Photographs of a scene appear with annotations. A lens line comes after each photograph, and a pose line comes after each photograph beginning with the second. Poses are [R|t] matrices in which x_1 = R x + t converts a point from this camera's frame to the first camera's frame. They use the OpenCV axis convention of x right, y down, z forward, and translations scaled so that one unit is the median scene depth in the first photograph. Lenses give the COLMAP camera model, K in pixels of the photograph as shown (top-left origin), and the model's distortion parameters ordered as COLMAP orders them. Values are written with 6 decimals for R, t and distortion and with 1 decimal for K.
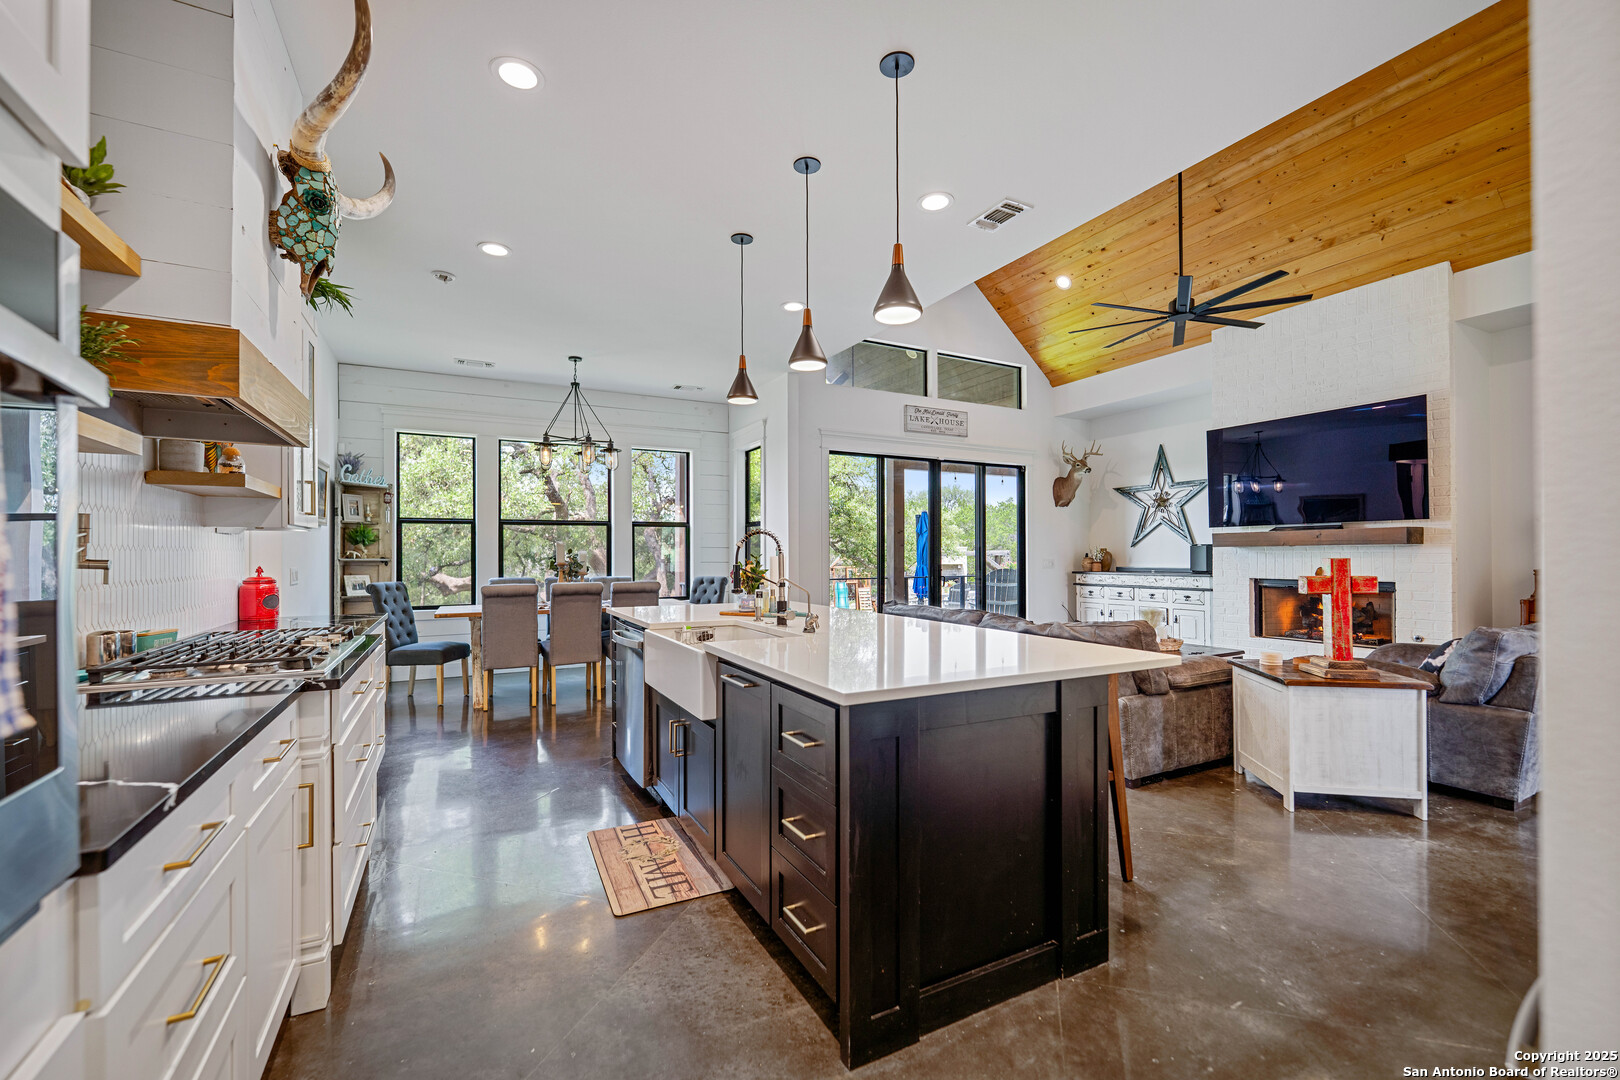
lens RADIAL K [[670.2, 0, 802.1], [0, 670.2, 551.8], [0, 0, 1]] dist [-0.002326, 0.000010]
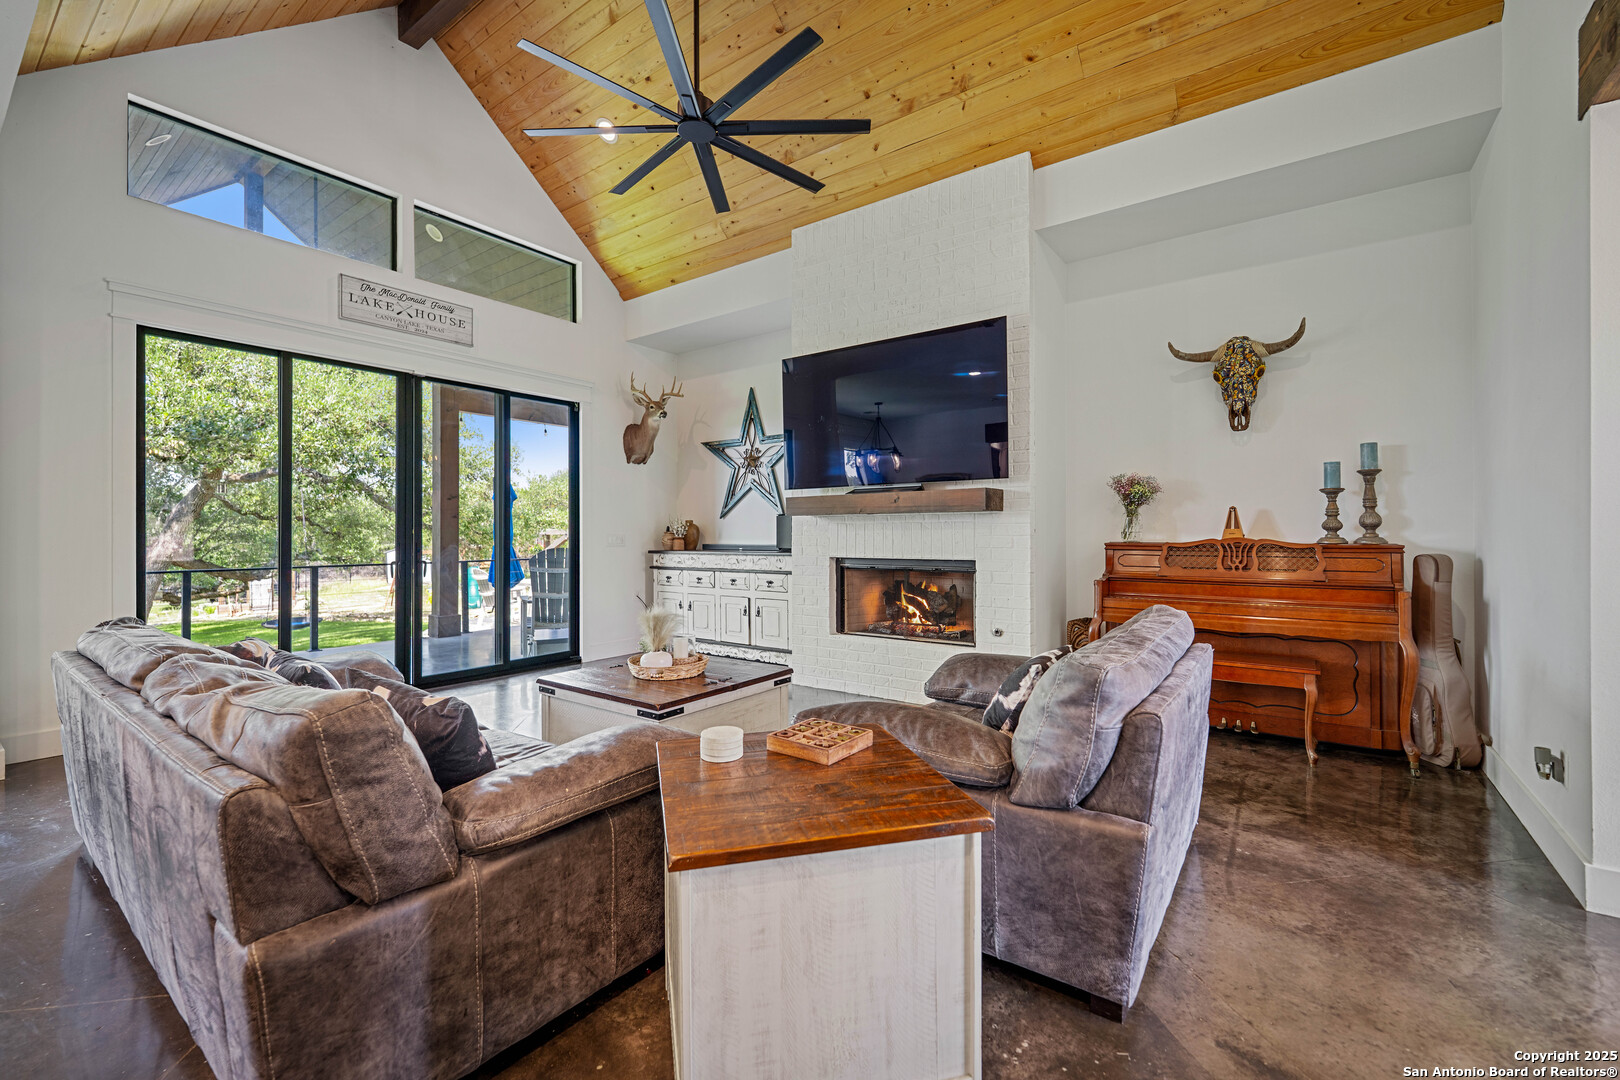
lens RADIAL K [[670.2, 0, 823.1], [0, 670.2, 536.3], [0, 0, 1]] dist [-0.002326, 0.000010]
pose [[0.891224, -0.000249, 0.453564, 0.316168], [-0.002853, 0.999977, 0.006154, 0.010790], [-0.453555, -0.006779, 0.891203, 0.325065]]
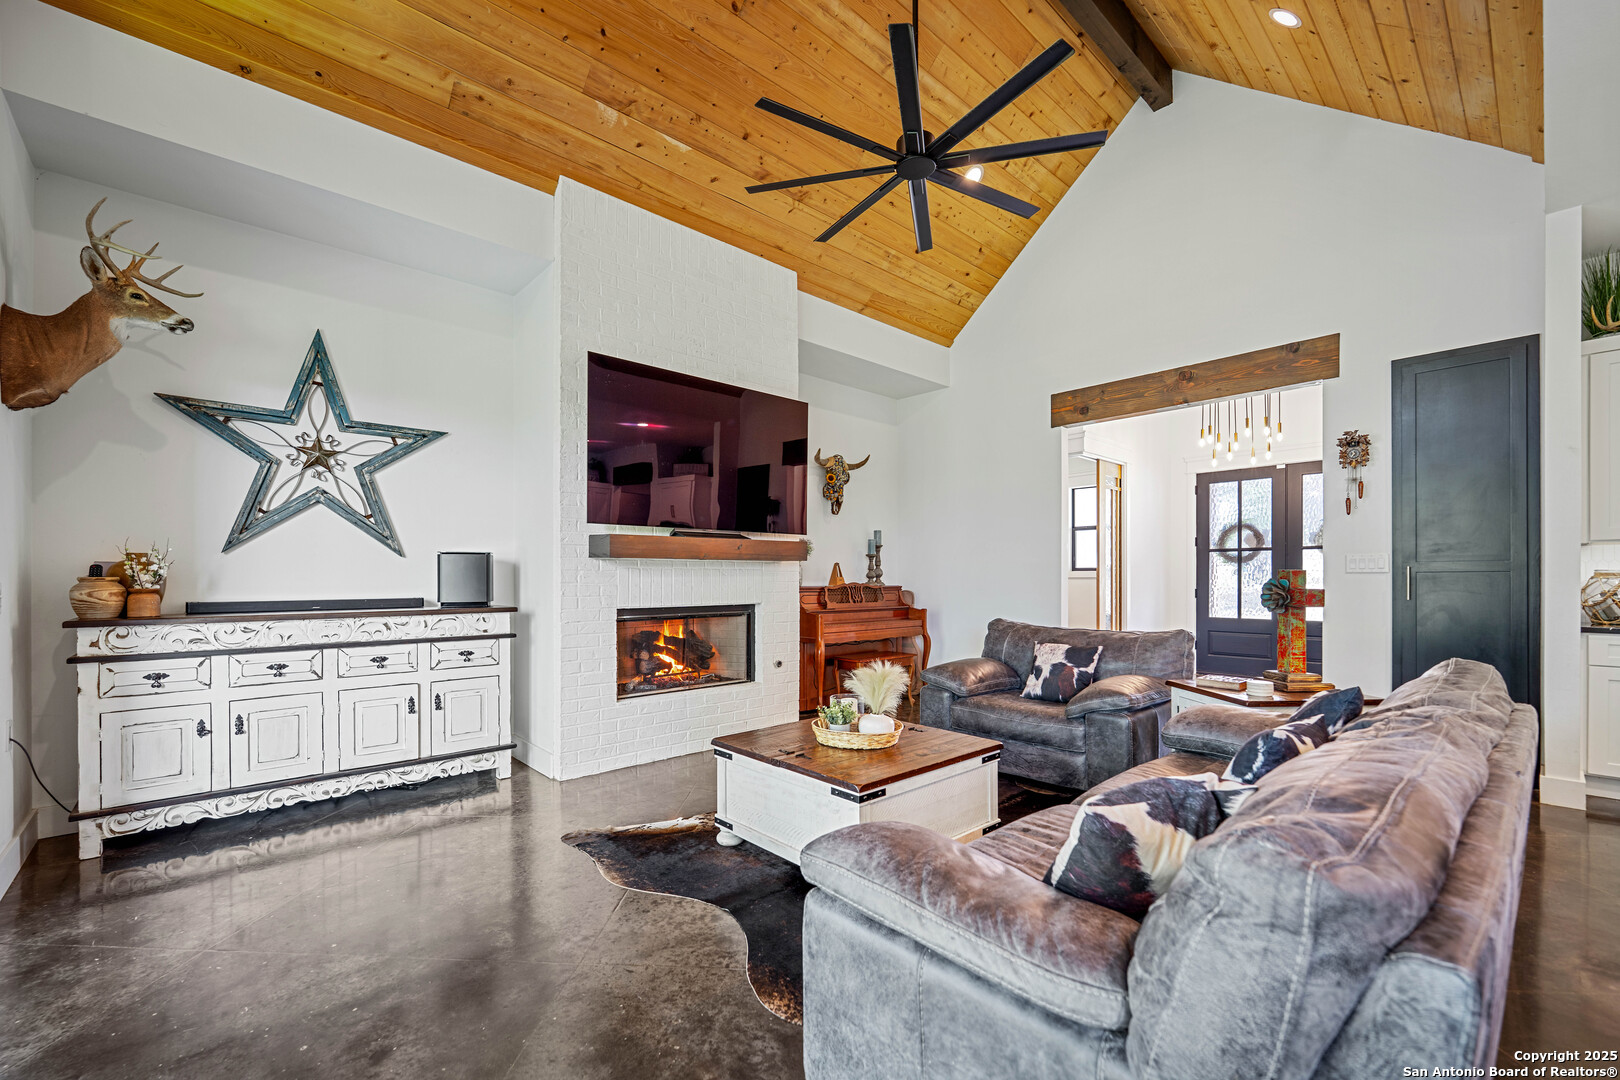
lens RADIAL K [[670.2, 0, 813.2], [0, 670.2, 578.4], [0, 0, 1]] dist [-0.002326, 0.000010]
pose [[-0.255853, 0.004516, 0.966705, 0.012338], [-0.000681, 0.999988, -0.004851, 0.013500], [-0.966716, -0.001899, -0.255846, 0.982147]]
